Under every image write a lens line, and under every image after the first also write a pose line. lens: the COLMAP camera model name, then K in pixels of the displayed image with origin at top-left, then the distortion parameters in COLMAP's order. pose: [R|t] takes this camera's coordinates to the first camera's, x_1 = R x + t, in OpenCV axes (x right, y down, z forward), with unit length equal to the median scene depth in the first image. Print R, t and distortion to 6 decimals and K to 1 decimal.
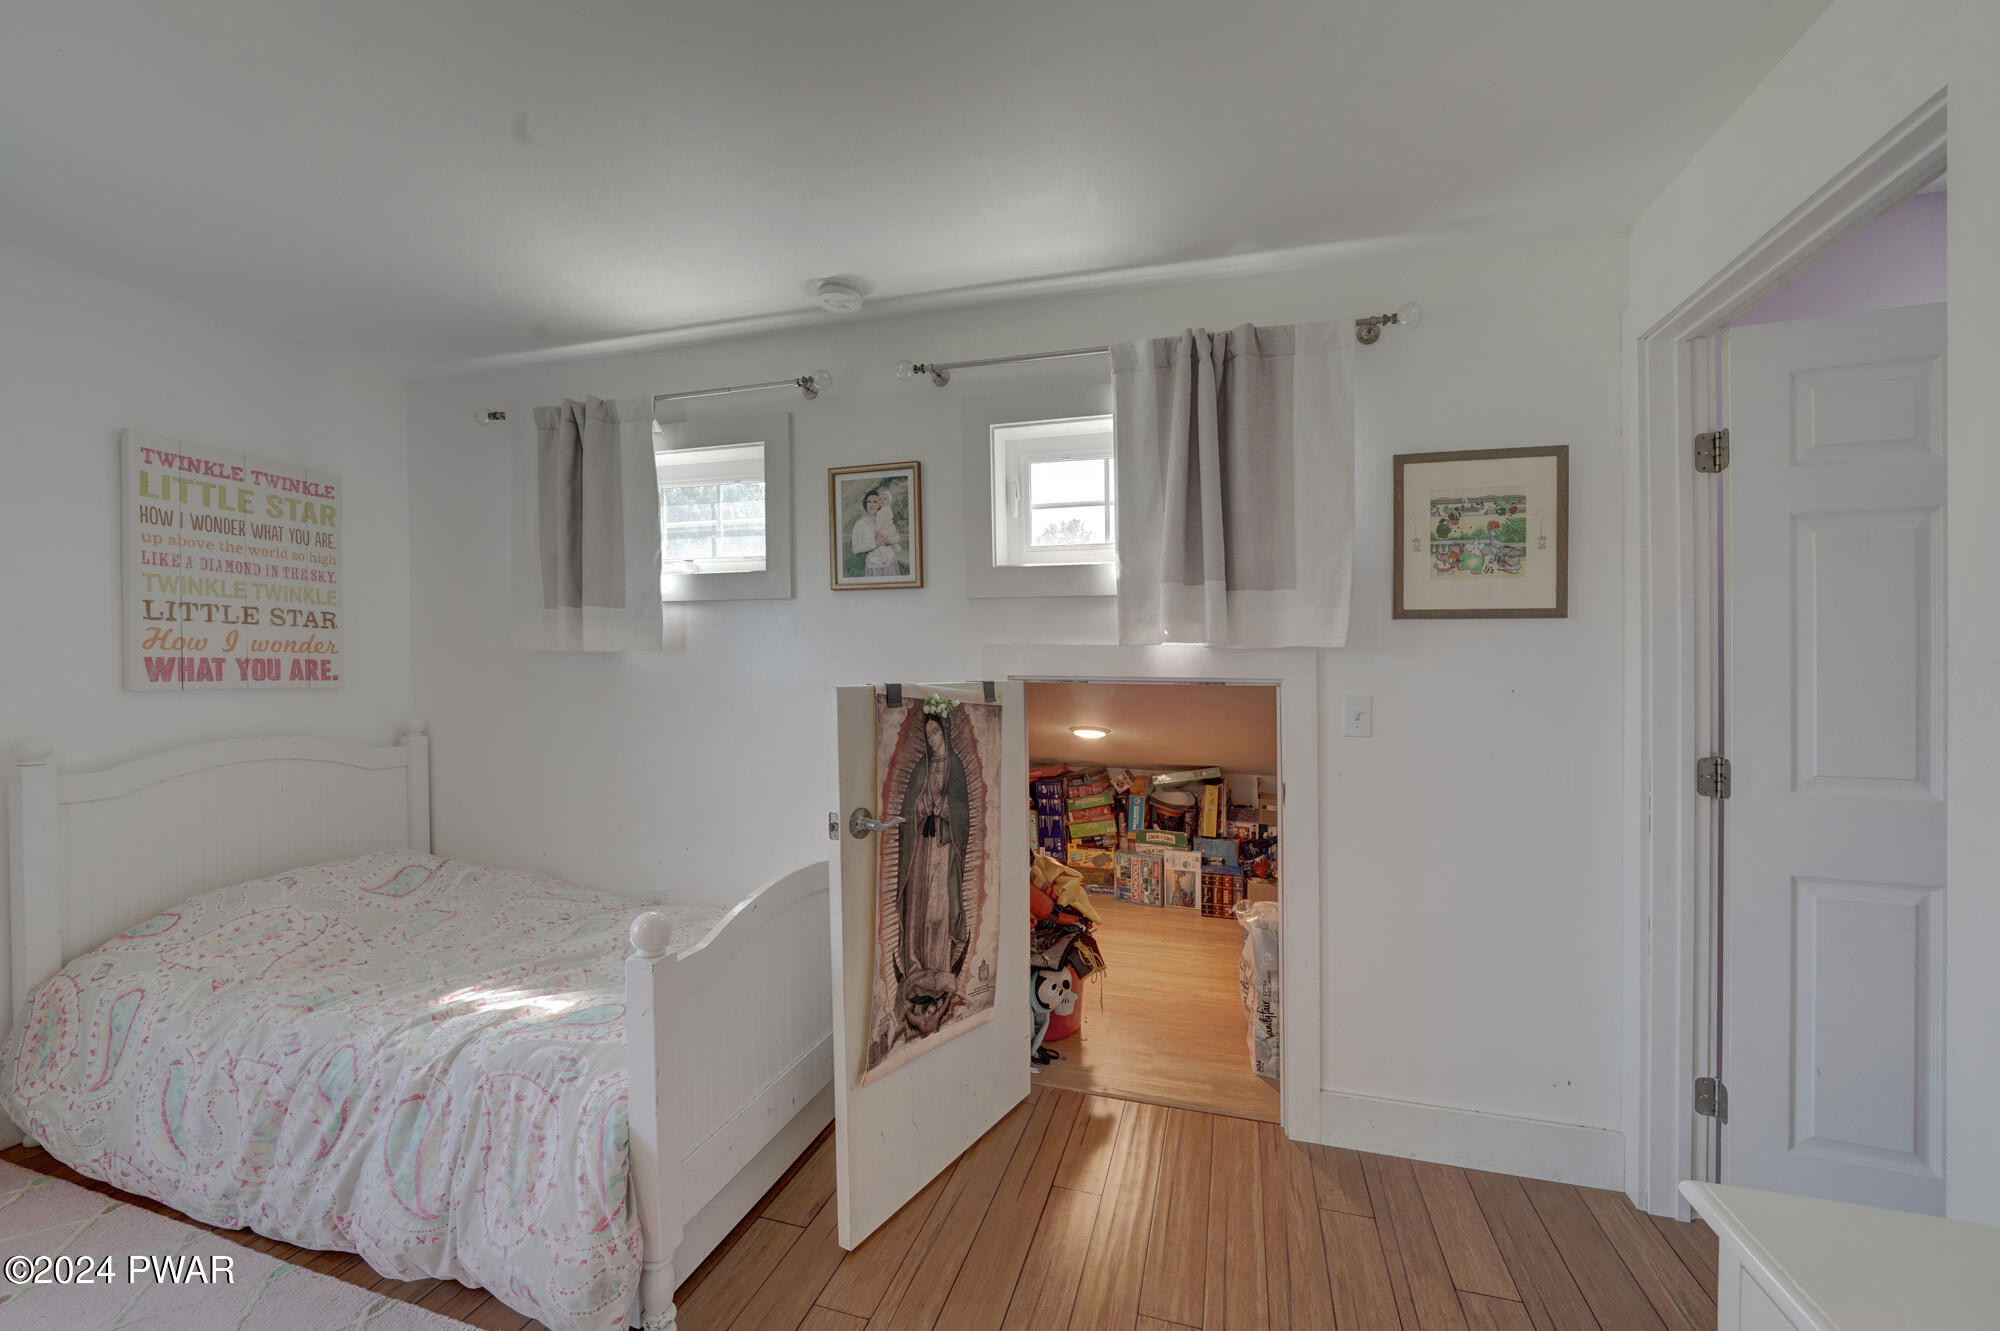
lens RADIAL K [[781.8, 0, 1006.5], [0, 781.8, 691.8], [0, 0, 1]] dist [-0.015289, 0.000278]
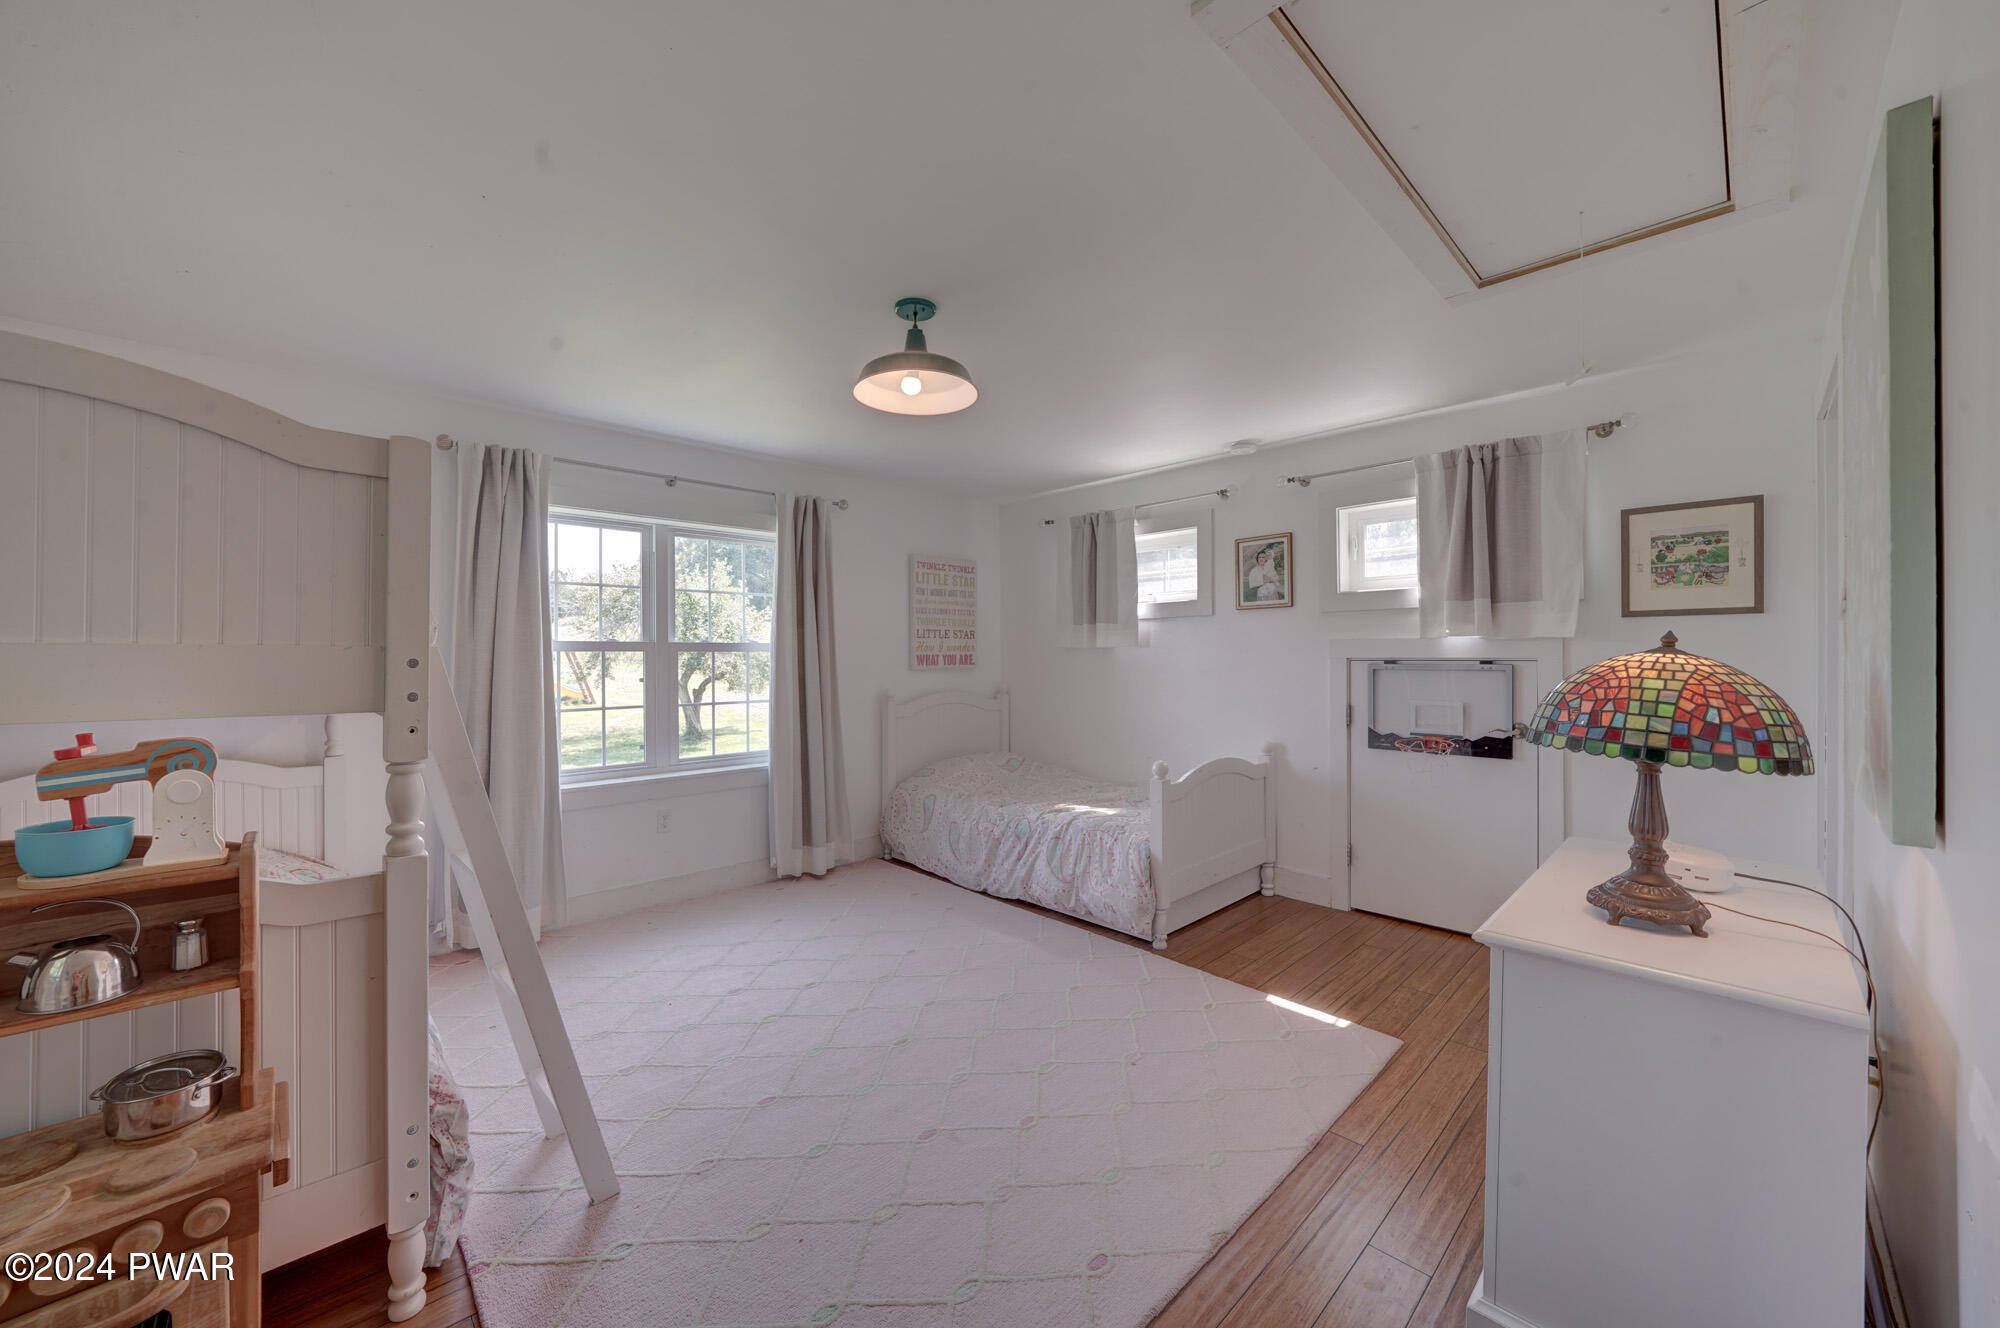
lens RADIAL K [[737.3, 0, 975.4], [0, 737.3, 704.6], [0, 0, 1]] dist [-0.015016, -0.000020]
pose [[0.860191, 0.018358, -0.509641, 0.134099], [0.000852, 0.999299, 0.037434, 0.021235], [0.509970, -0.032635, 0.859573, -0.830126]]
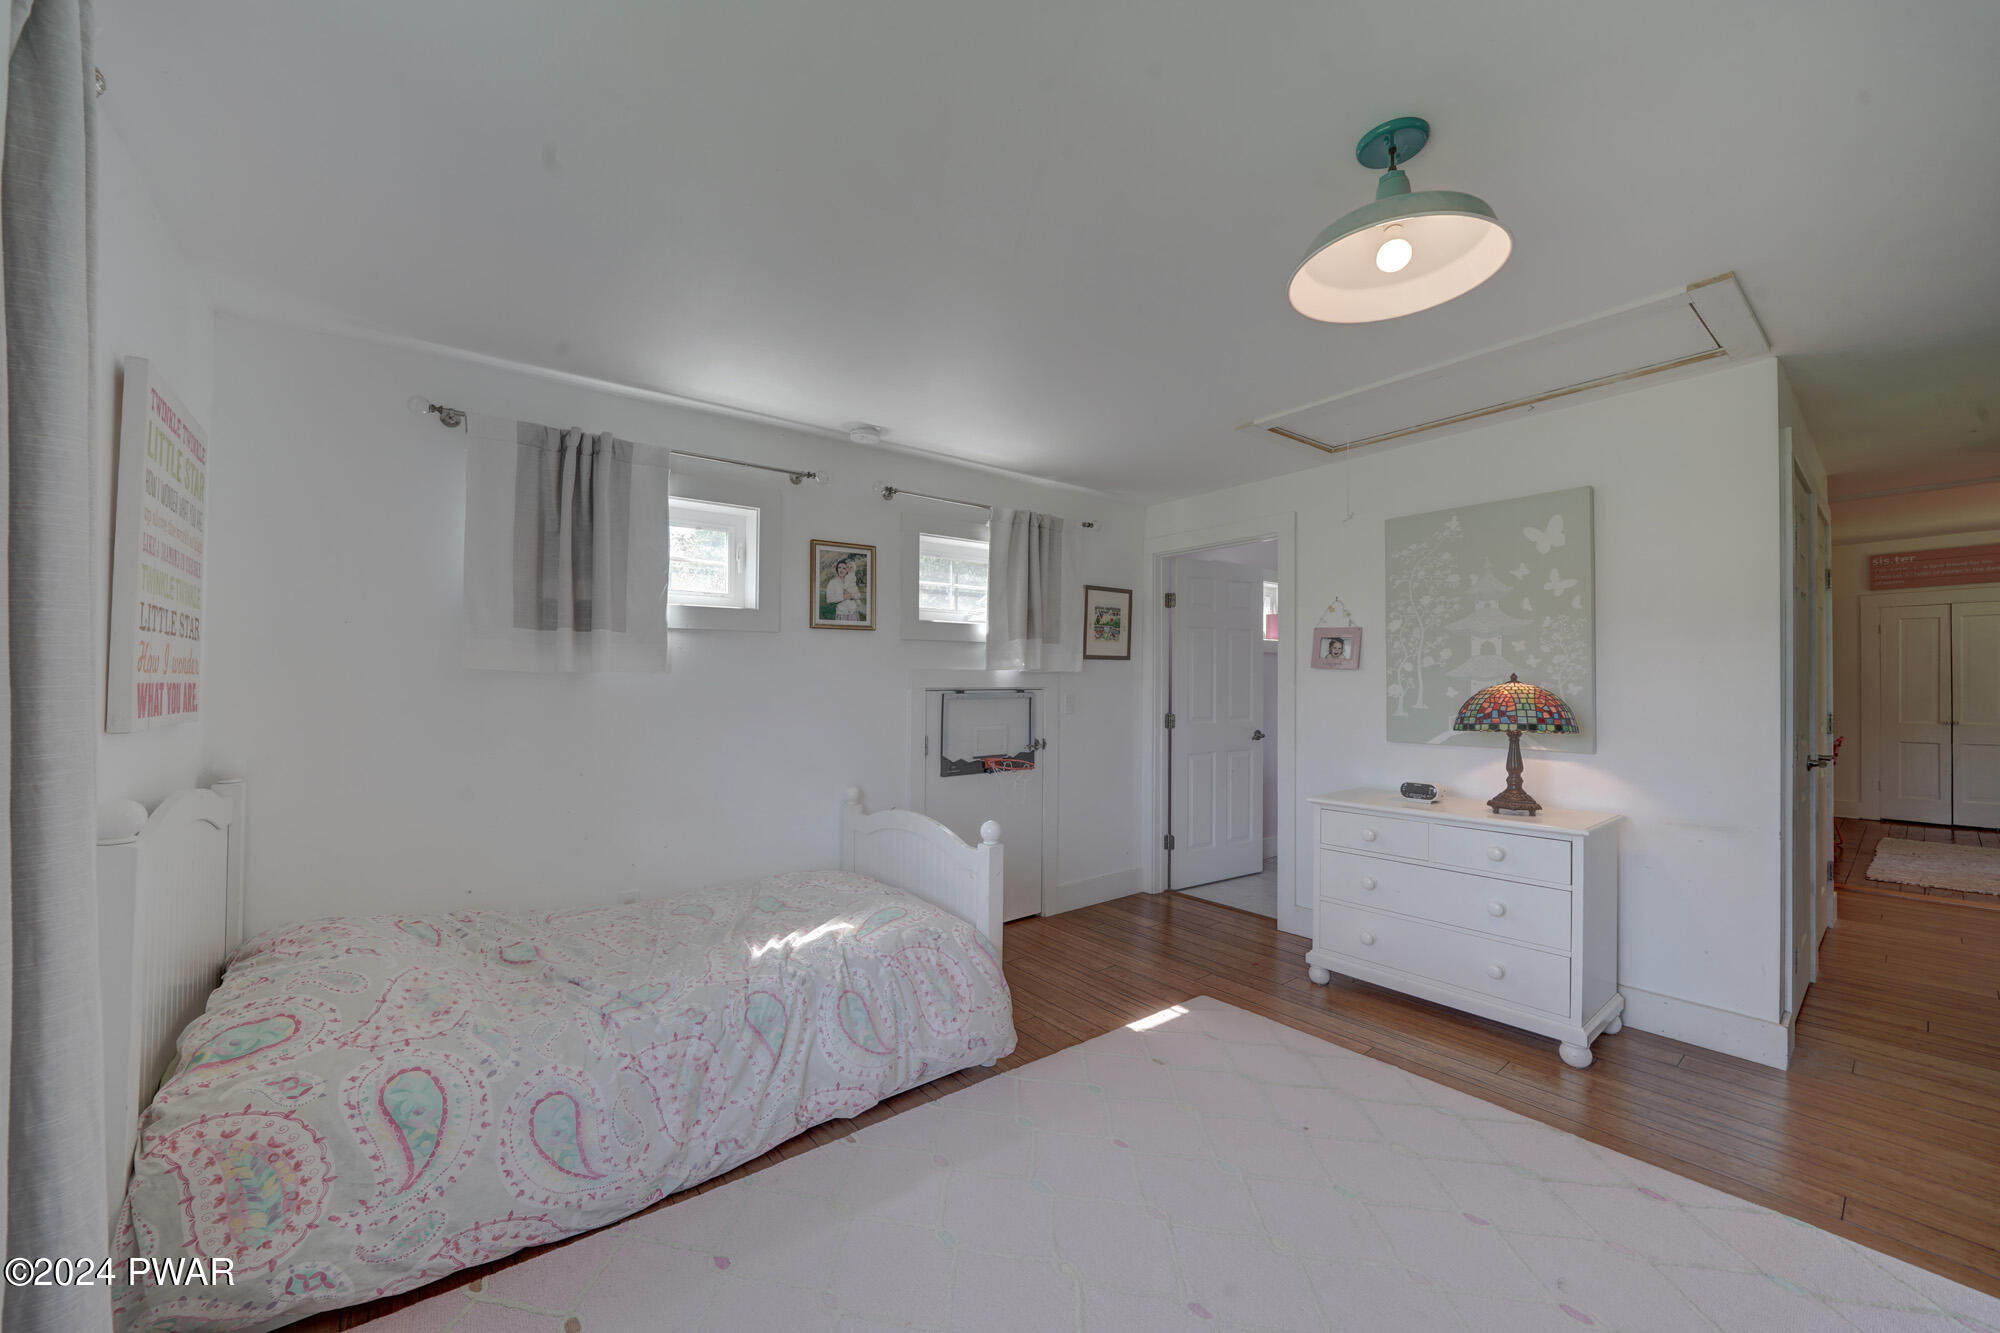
lens RADIAL K [[737.3, 0, 975.4], [0, 737.3, 707.1], [0, 0, 1]] dist [-0.015016, -0.000020]
pose [[0.600946, -0.037468, 0.798411, -1.287155], [0.030301, 0.999251, 0.024086, -0.016430], [-0.798715, 0.009718, 0.601631, -0.005238]]
